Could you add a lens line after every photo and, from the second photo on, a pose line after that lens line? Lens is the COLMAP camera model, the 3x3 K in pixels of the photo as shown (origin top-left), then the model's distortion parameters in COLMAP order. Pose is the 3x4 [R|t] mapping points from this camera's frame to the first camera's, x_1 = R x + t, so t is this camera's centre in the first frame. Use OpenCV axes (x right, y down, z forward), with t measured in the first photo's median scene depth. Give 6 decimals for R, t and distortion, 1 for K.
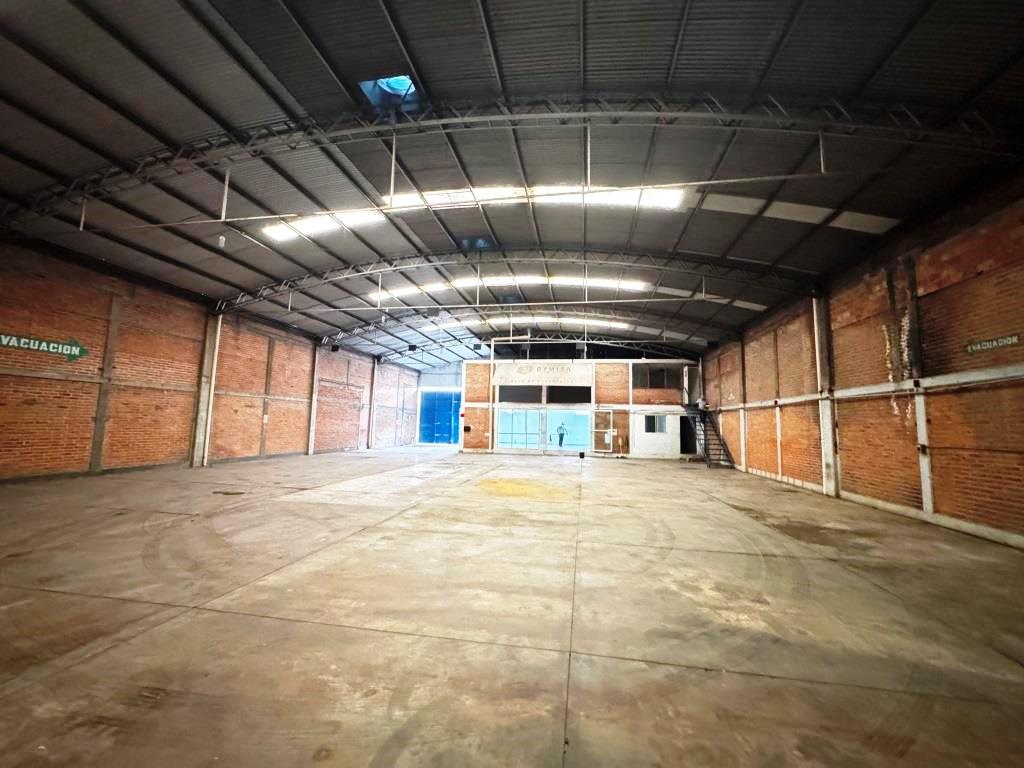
lens RADIAL K [[409.8, 0, 513.1], [0, 409.8, 383.8], [0, 0, 1]] dist [-0.000844, -0.000127]
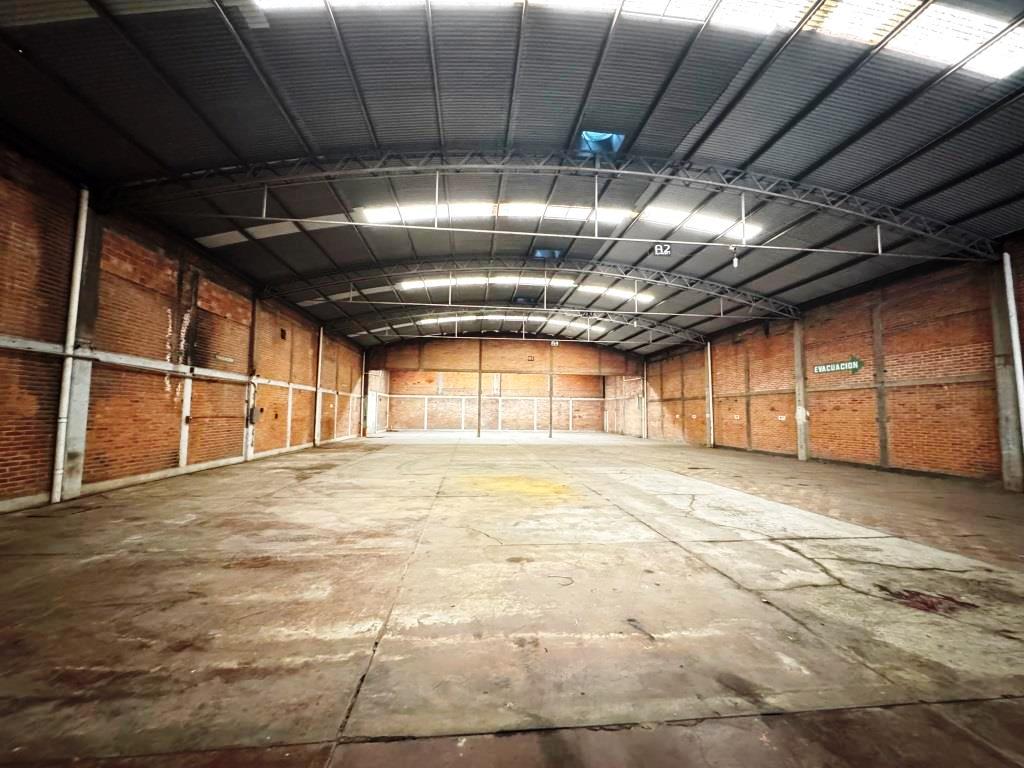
lens RADIAL K [[409.8, 0, 513.1], [0, 409.8, 381.3], [0, 0, 1]] dist [-0.000844, -0.000127]
pose [[-0.961914, -0.054835, -0.267797, 0.313245], [-0.005979, 0.983659, -0.179940, 0.241565], [0.273288, -0.171486, -0.946523, 2.293606]]
